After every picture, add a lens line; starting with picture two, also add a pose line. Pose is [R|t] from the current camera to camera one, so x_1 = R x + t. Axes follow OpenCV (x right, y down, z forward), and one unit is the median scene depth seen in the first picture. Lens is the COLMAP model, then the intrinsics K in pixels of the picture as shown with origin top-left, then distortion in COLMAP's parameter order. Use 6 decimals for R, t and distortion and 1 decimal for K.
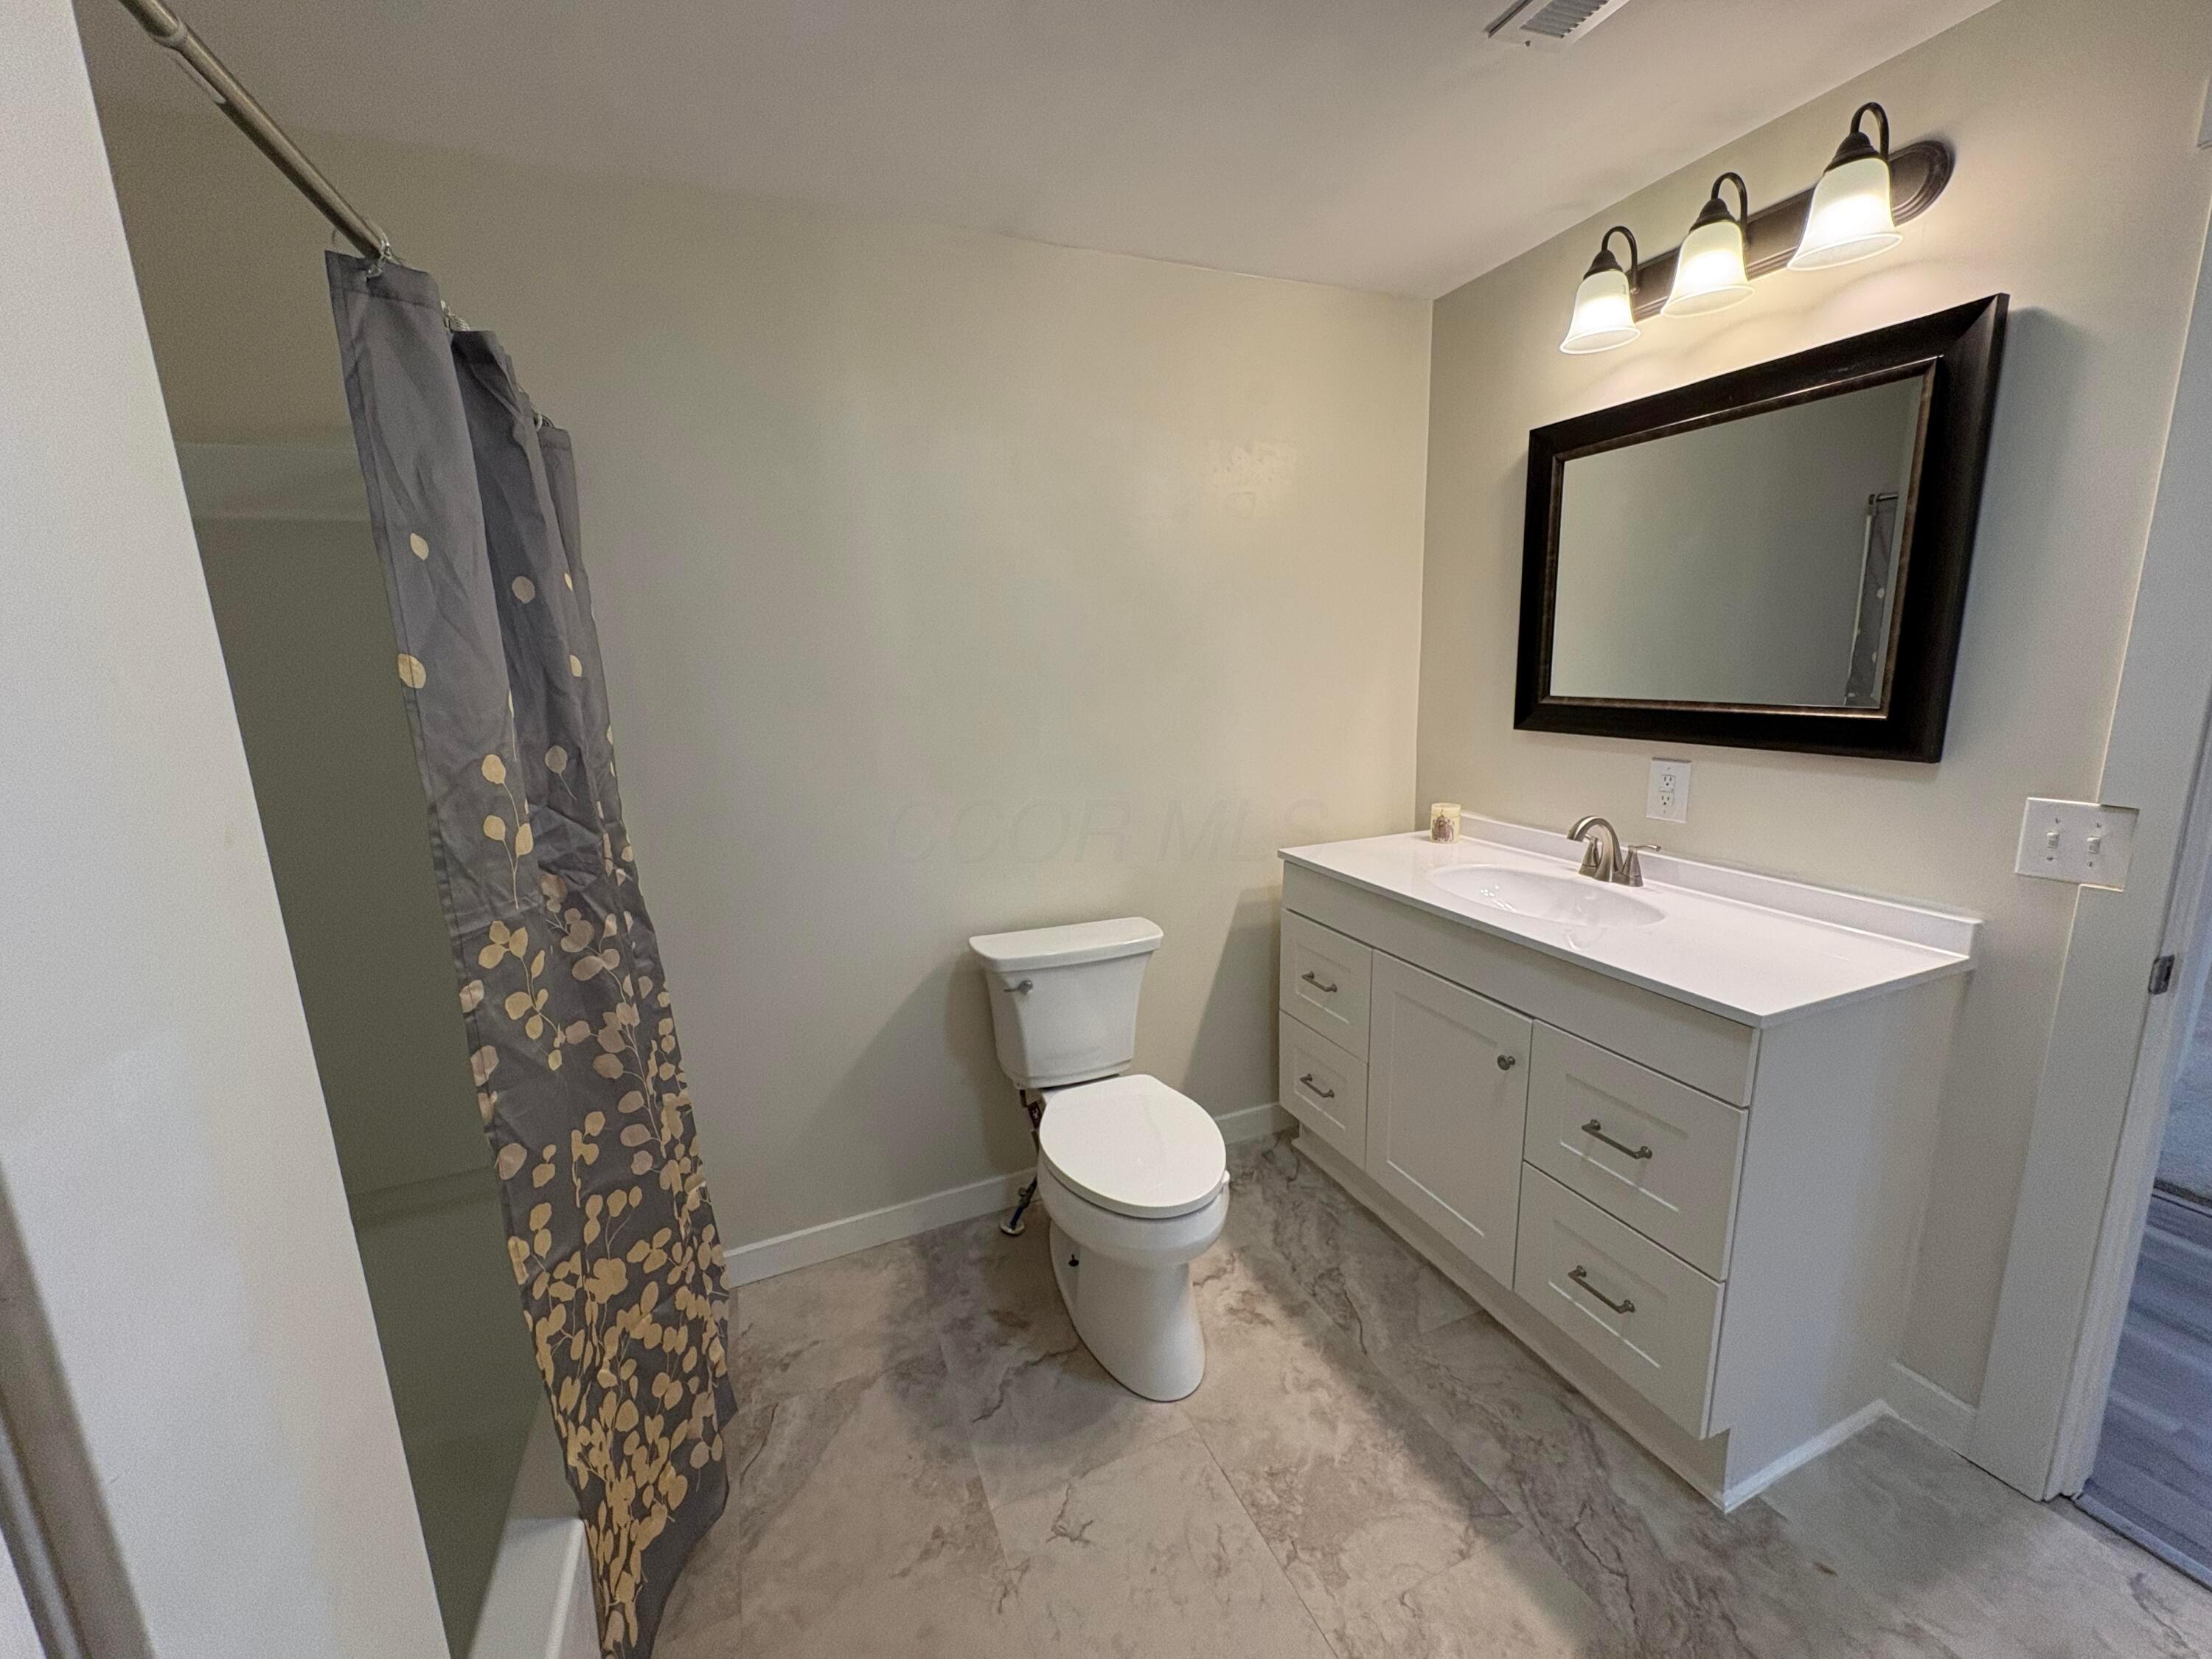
lens RADIAL K [[881.0, 0, 1107.9], [0, 881.0, 822.5], [0, 0, 1]] dist [-0.002419, 0.001514]
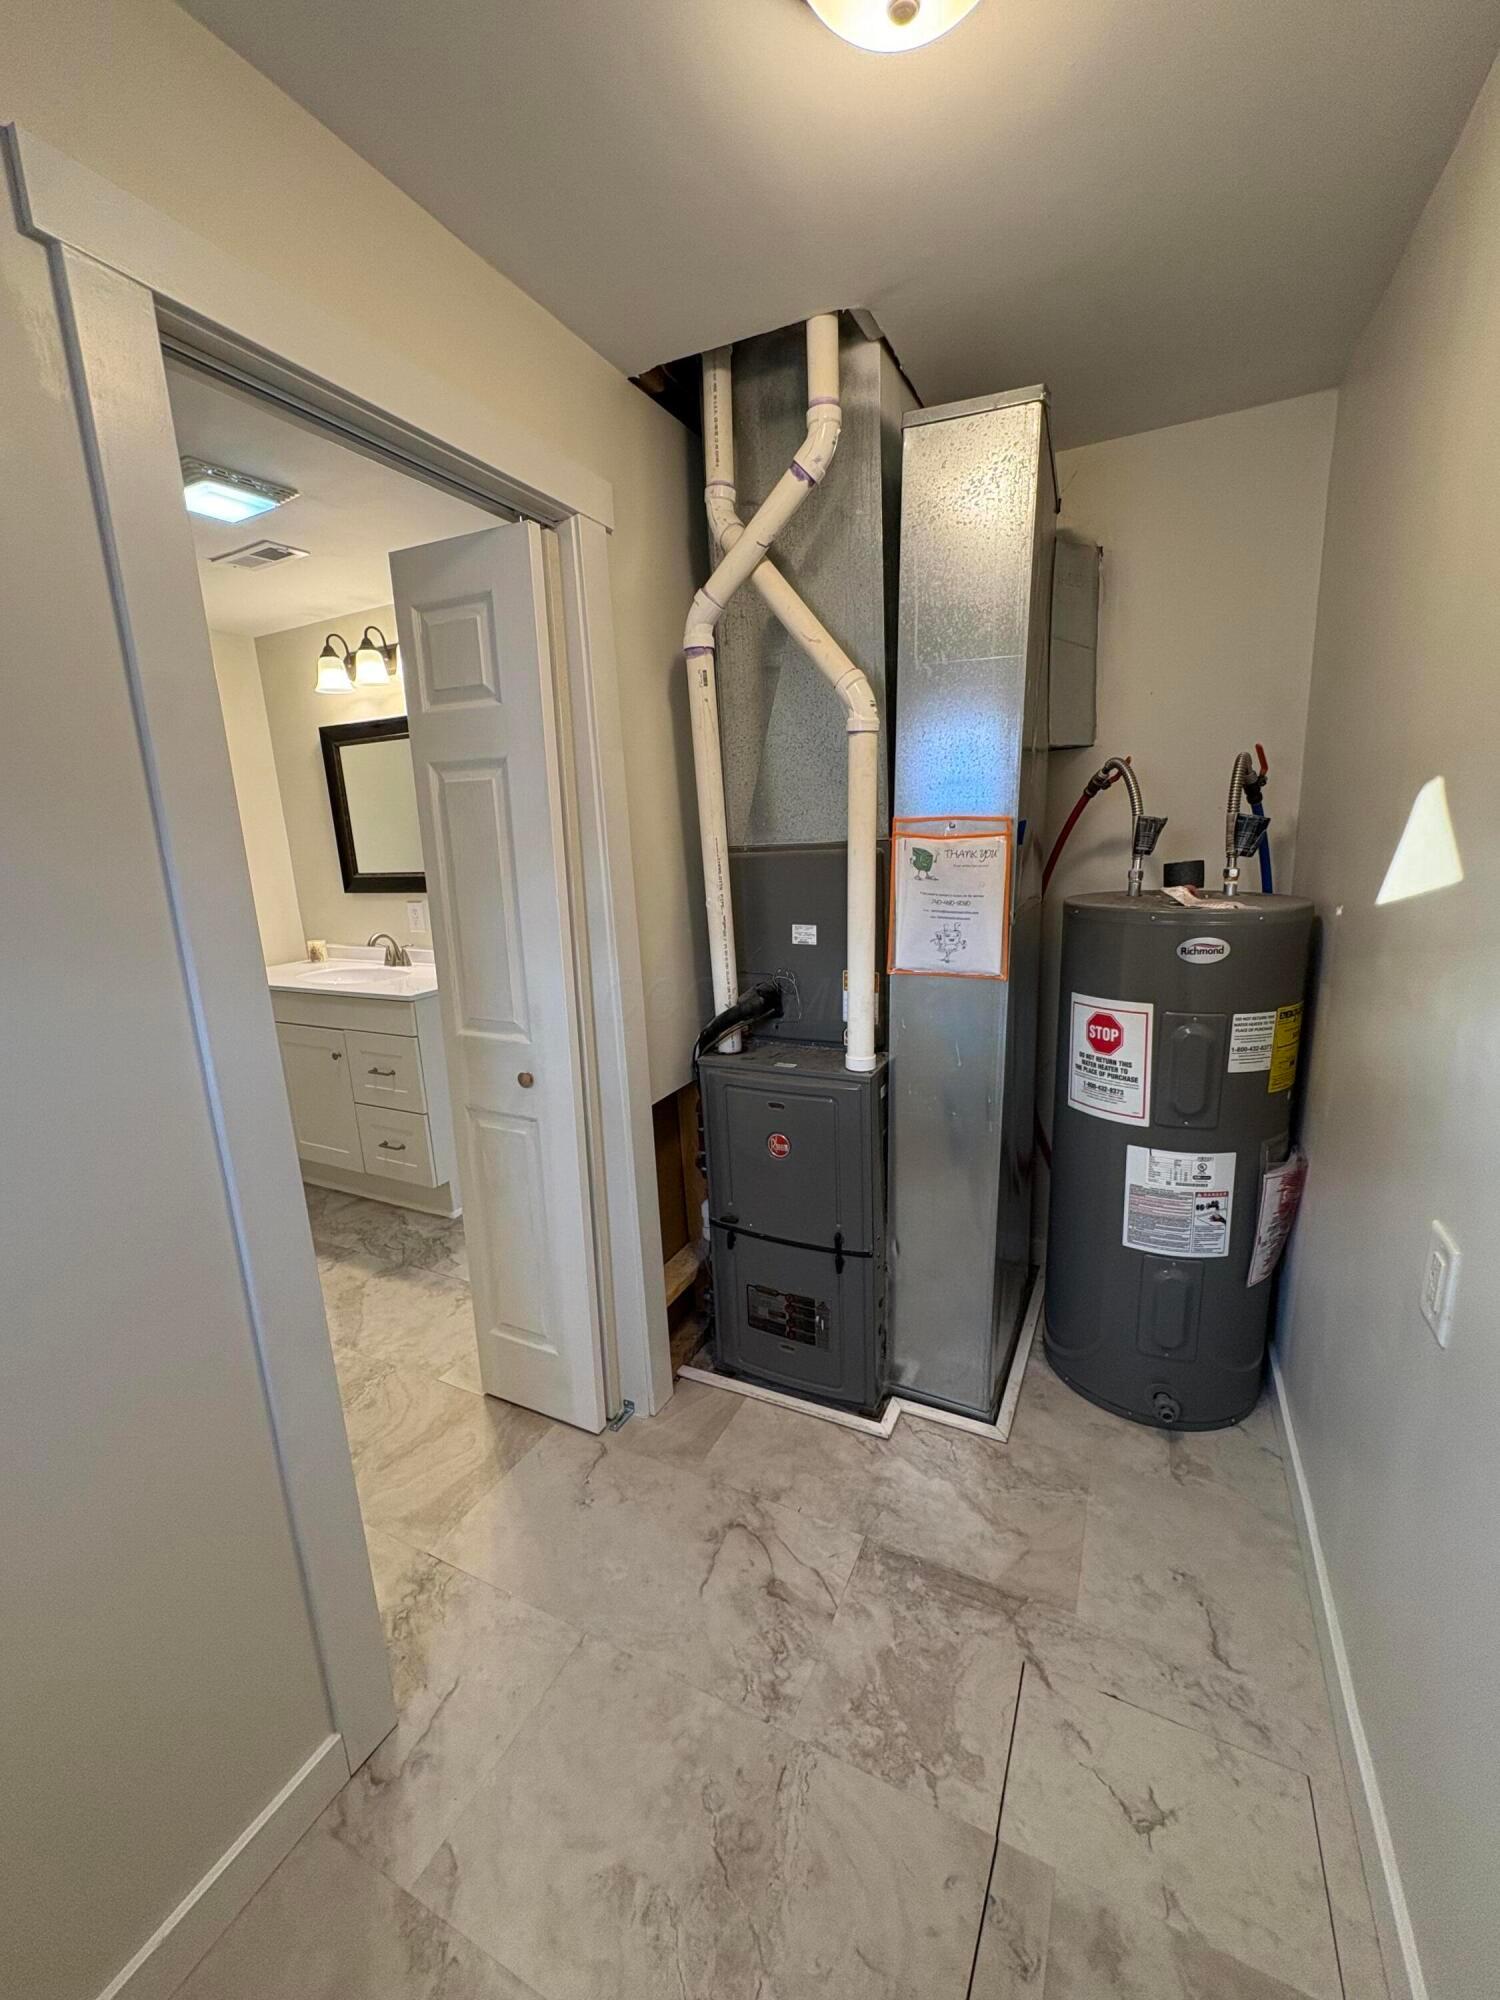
lens RADIAL K [[796.5, 0, 752.0], [0, 796.5, 1005.7], [0, 0, 1]] dist [-0.002419, 0.001514]
pose [[0.755482, -0.142455, 0.639495, 0.024401], [0.141977, 0.988478, 0.052468, 0.175332], [-0.639602, 0.051155, 0.767003, -0.865905]]
